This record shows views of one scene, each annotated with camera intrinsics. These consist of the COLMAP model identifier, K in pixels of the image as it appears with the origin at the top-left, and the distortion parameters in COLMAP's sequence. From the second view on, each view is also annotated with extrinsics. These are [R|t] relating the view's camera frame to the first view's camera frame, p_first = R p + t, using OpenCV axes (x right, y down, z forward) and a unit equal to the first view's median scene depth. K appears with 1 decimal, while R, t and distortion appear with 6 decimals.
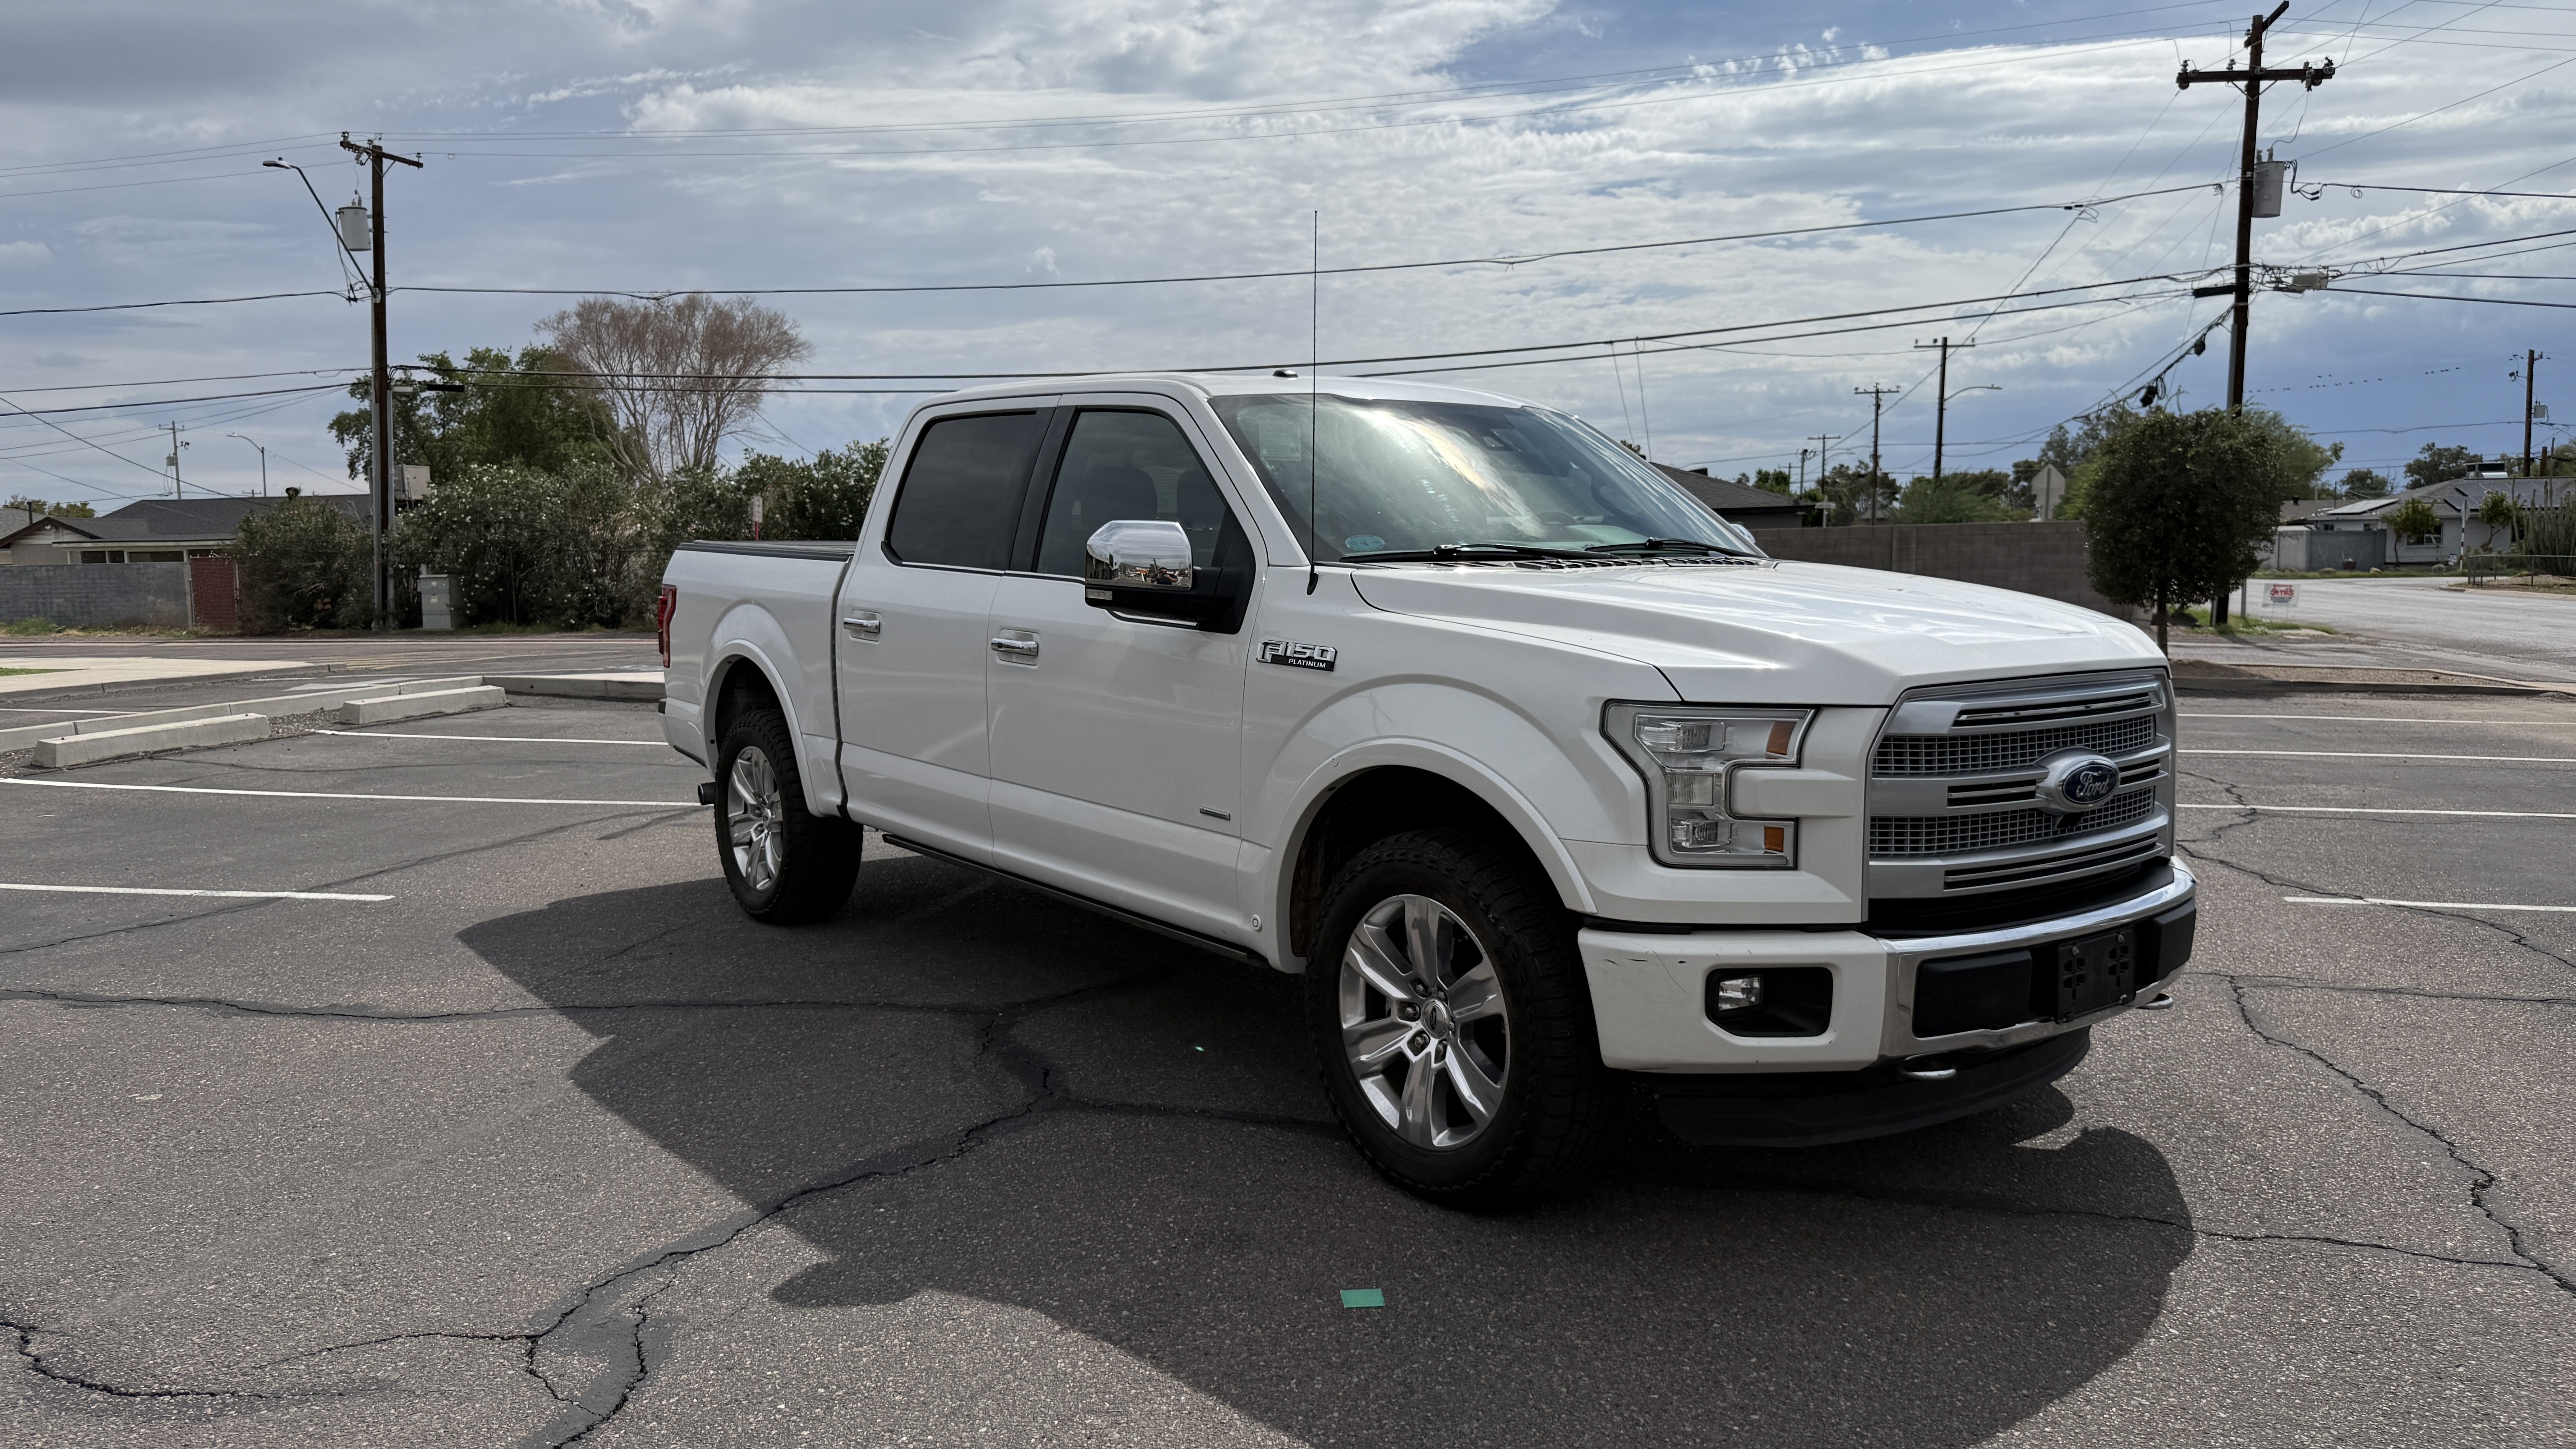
lens RADIAL K [[2022.7, 0, 1288.0], [0, 2022.7, 724.5], [0, 0, 1]] dist [-0.005416, -0.011715]
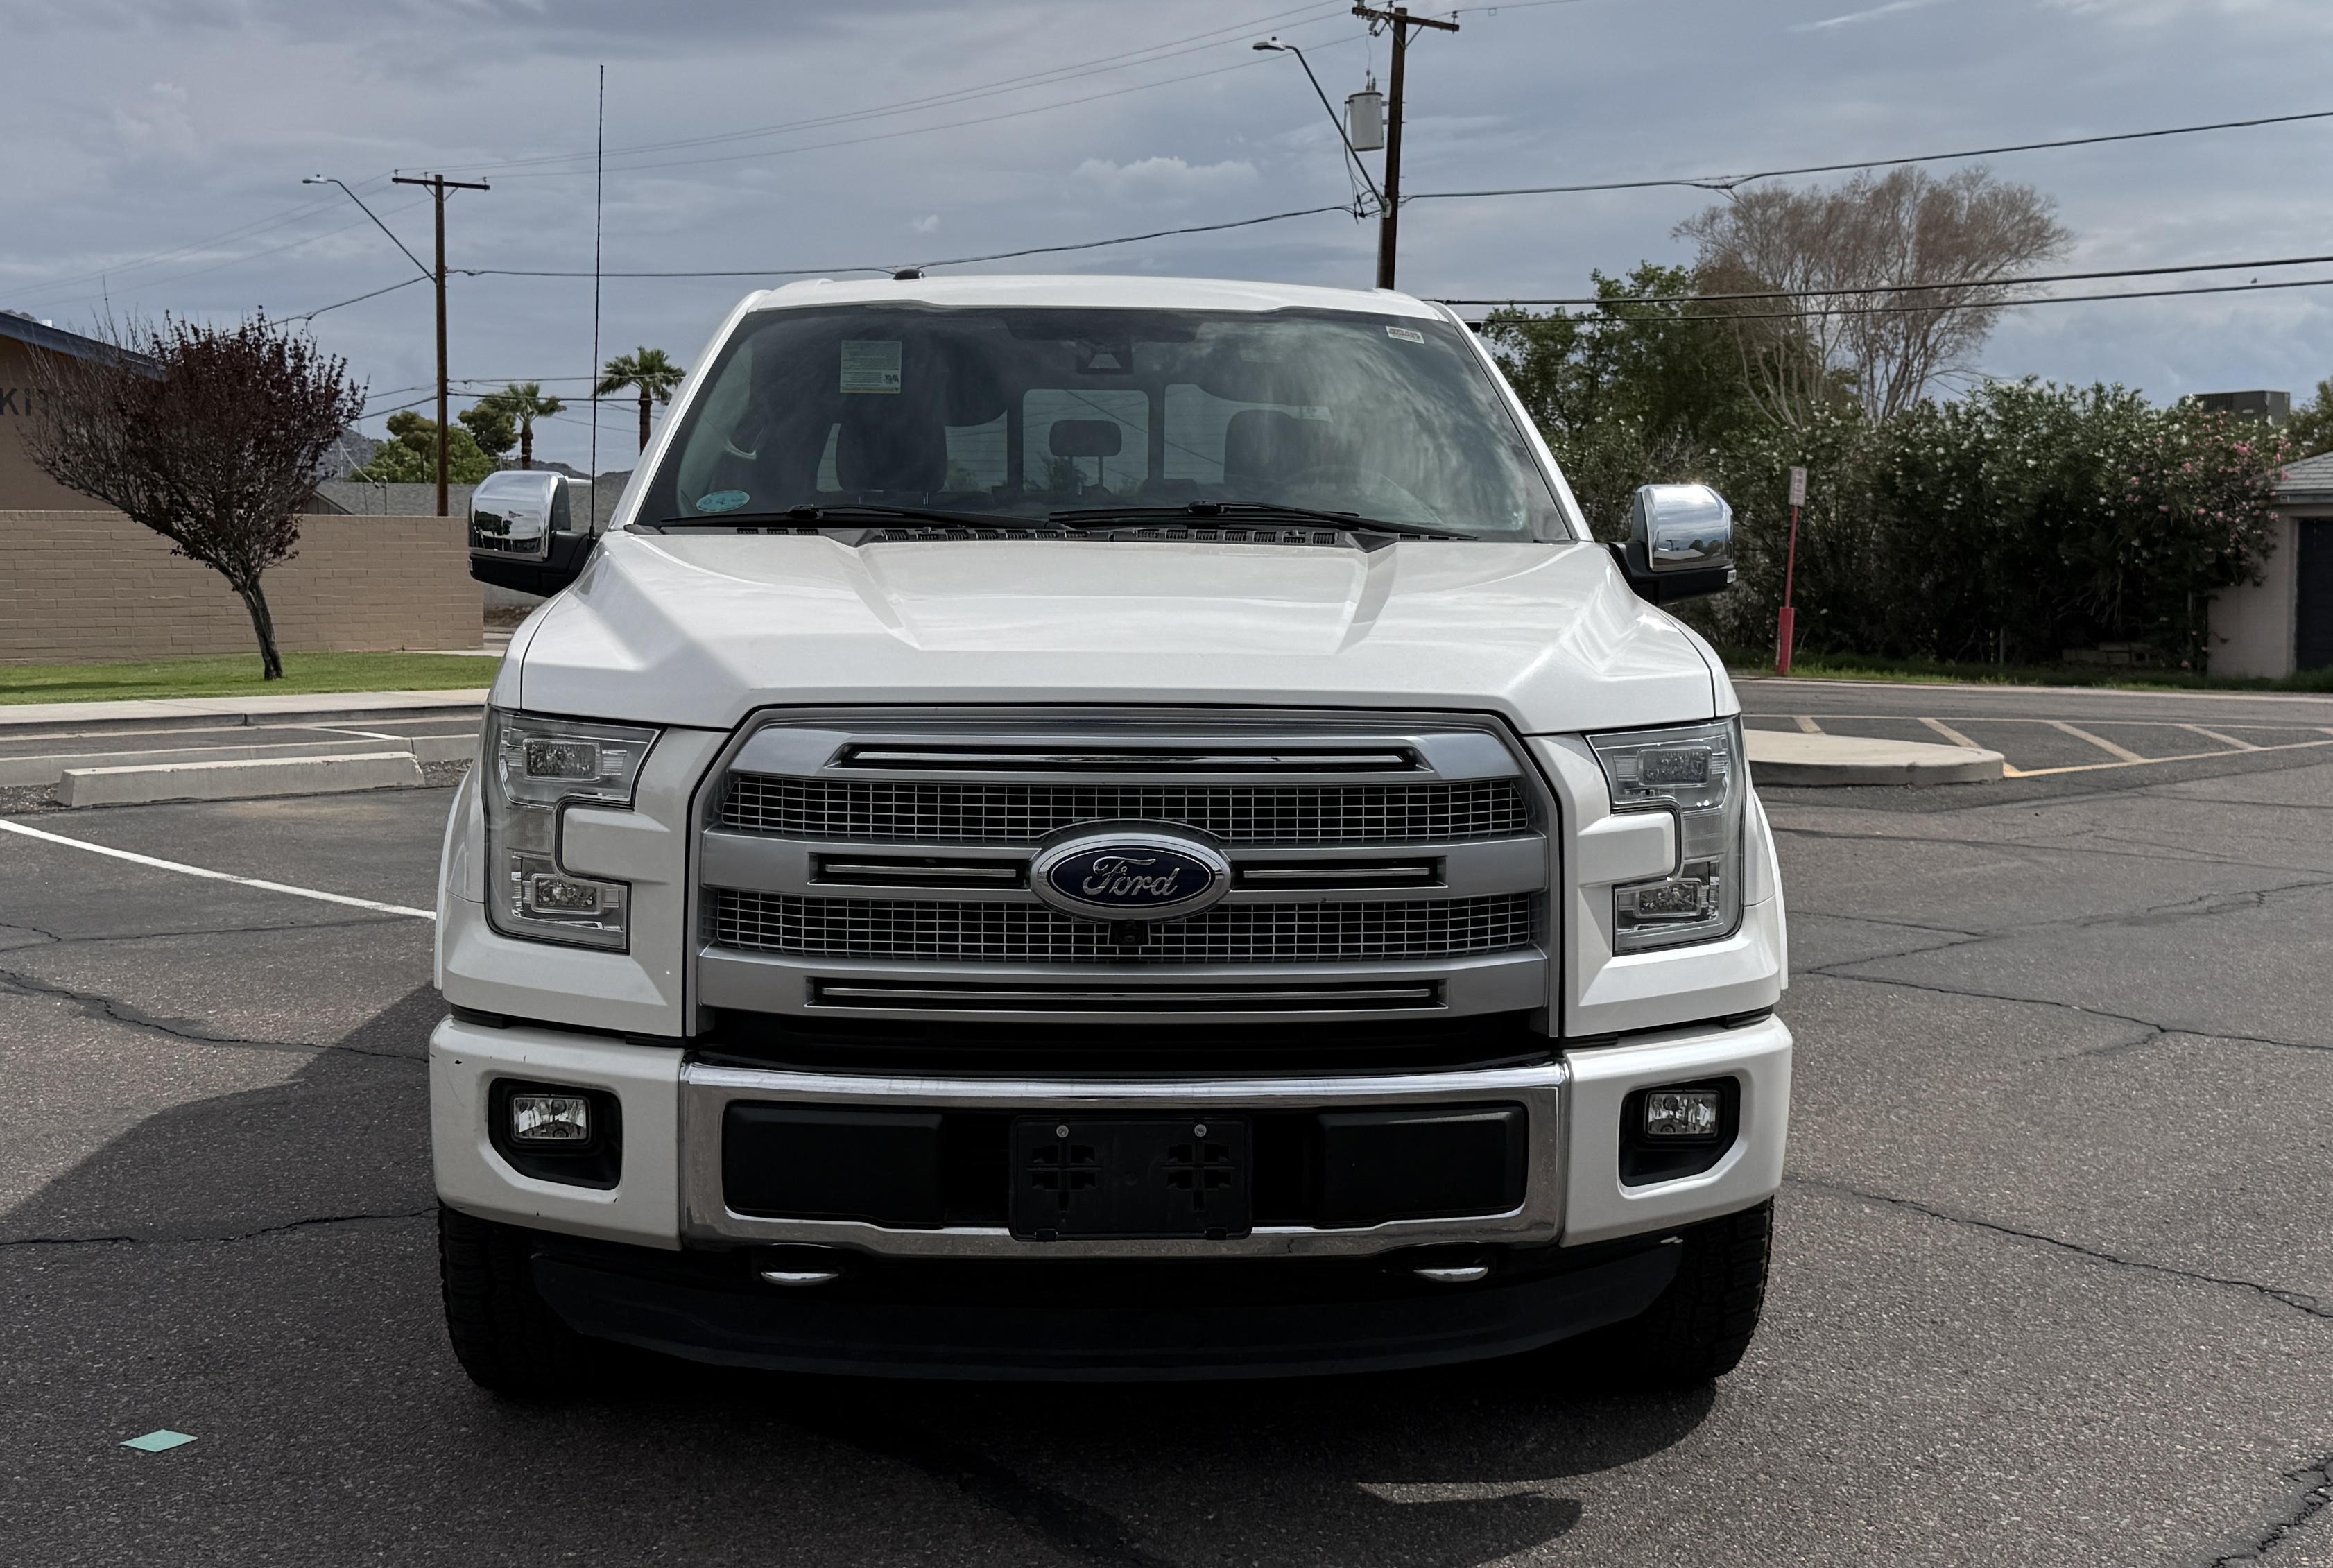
lens RADIAL K [[3039.2, 0, 1166.5], [0, 3039.2, 784.0], [0, 0, 1]] dist [0.116138, -0.016416]
pose [[0.779704, 0.055943, -0.623644, 1.015321], [-0.063393, 0.997936, 0.010262, -0.010463], [0.622931, 0.031533, 0.781641, 0.261613]]
